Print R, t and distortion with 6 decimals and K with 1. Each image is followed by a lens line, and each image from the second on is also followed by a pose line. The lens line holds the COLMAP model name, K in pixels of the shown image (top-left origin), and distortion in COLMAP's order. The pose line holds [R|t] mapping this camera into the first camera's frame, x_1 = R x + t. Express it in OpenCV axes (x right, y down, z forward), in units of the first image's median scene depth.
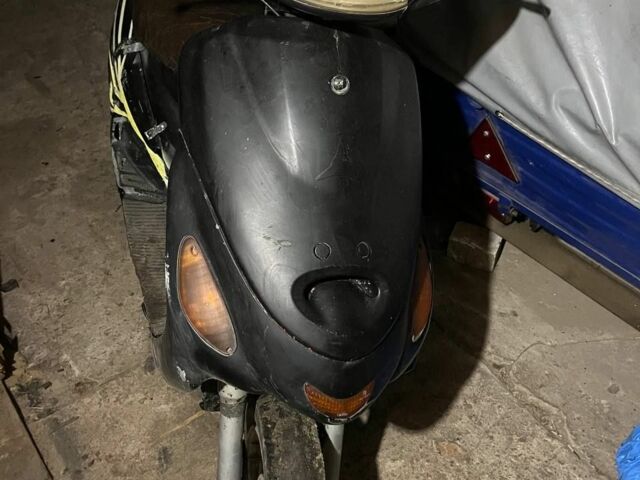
lens RADIAL K [[660.1, 0, 320.0], [0, 660.1, 237.5], [0, 0, 1]] dist [0.001115, 0.000000]
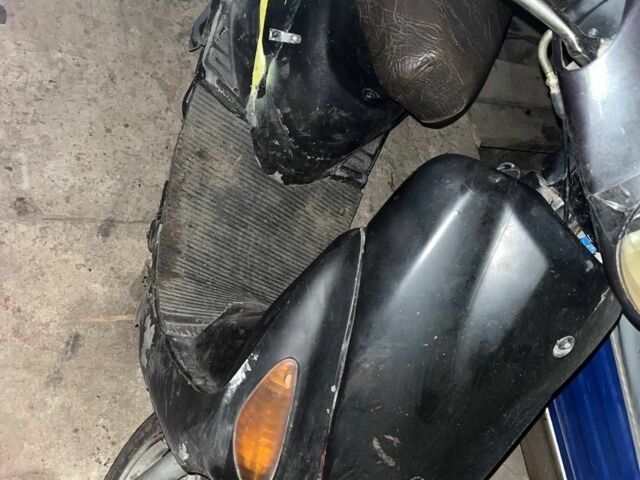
lens RADIAL K [[660.1, 0, 320.1], [0, 660.1, 241.7], [0, 0, 1]] dist [0.001115, 0.000000]
pose [[0.779488, 0.561960, 0.276766, -0.279014], [-0.623142, 0.740748, 0.250972, -0.193559], [-0.063978, -0.368094, 0.927585, 0.178230]]
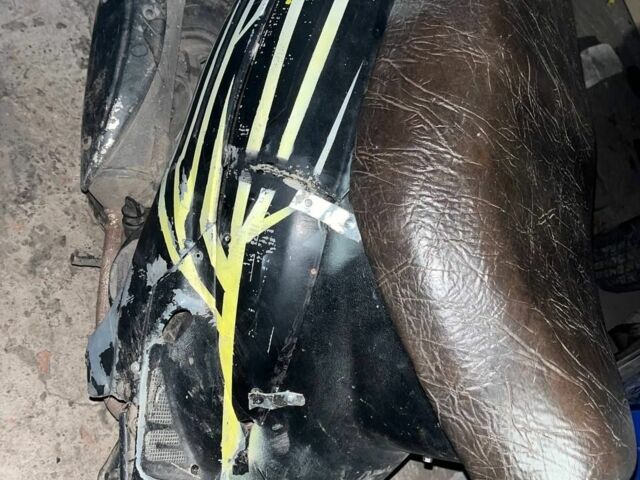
lens RADIAL K [[660.1, 0, 316.7], [0, 660.1, 241.8], [0, 0, 1]] dist [0.001115, 0.000000]
pose [[0.788305, 0.381365, 0.482841, -0.459562], [-0.510959, 0.842944, 0.168425, -0.326022], [-0.342776, -0.379482, 0.859359, 0.606069]]
